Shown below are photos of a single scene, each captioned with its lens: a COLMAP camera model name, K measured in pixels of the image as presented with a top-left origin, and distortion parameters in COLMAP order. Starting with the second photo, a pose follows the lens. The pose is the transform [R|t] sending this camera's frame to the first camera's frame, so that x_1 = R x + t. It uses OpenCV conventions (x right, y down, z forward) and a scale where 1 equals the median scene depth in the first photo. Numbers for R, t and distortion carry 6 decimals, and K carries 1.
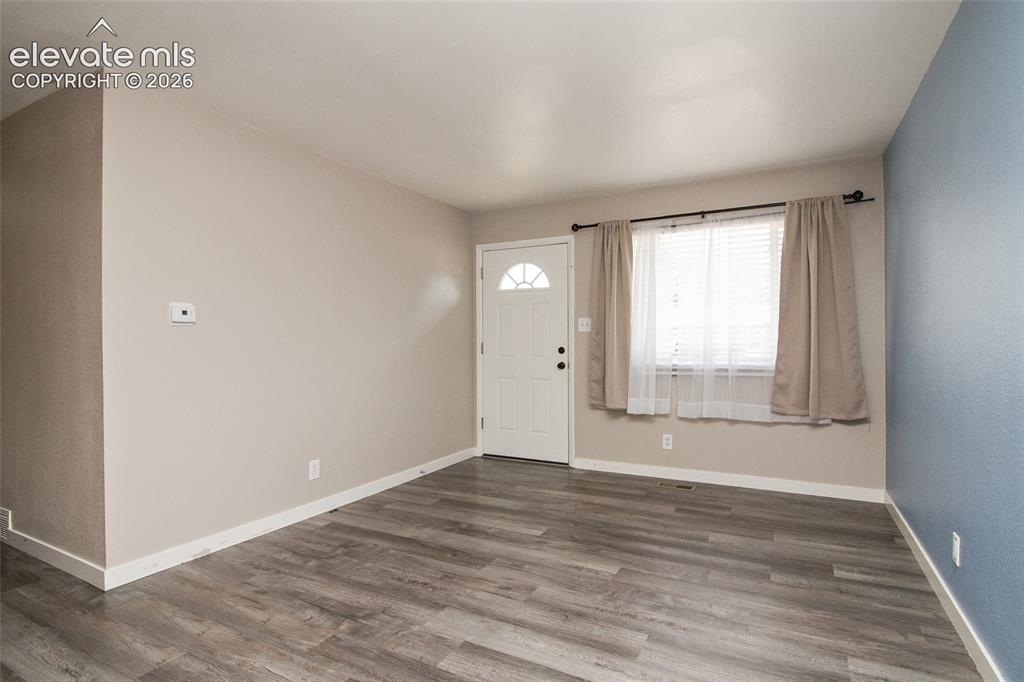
lens RADIAL K [[520.8, 0, 512.2], [0, 520.8, 342.4], [0, 0, 1]] dist [-0.005021, -0.005240]
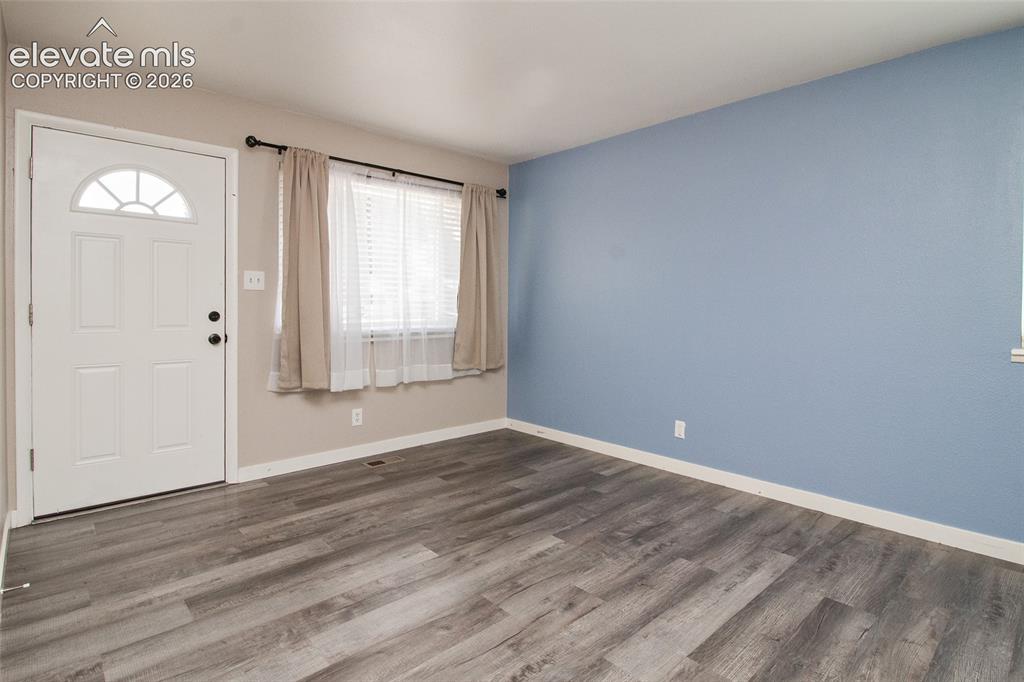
lens RADIAL K [[520.8, 0, 511.3], [0, 520.8, 314.4], [0, 0, 1]] dist [-0.005021, -0.005240]
pose [[0.335394, -0.007801, 0.942046, -0.487873], [-0.007558, 0.999911, 0.010971, 0.003339], [-0.942048, -0.010800, 0.335305, 0.492709]]
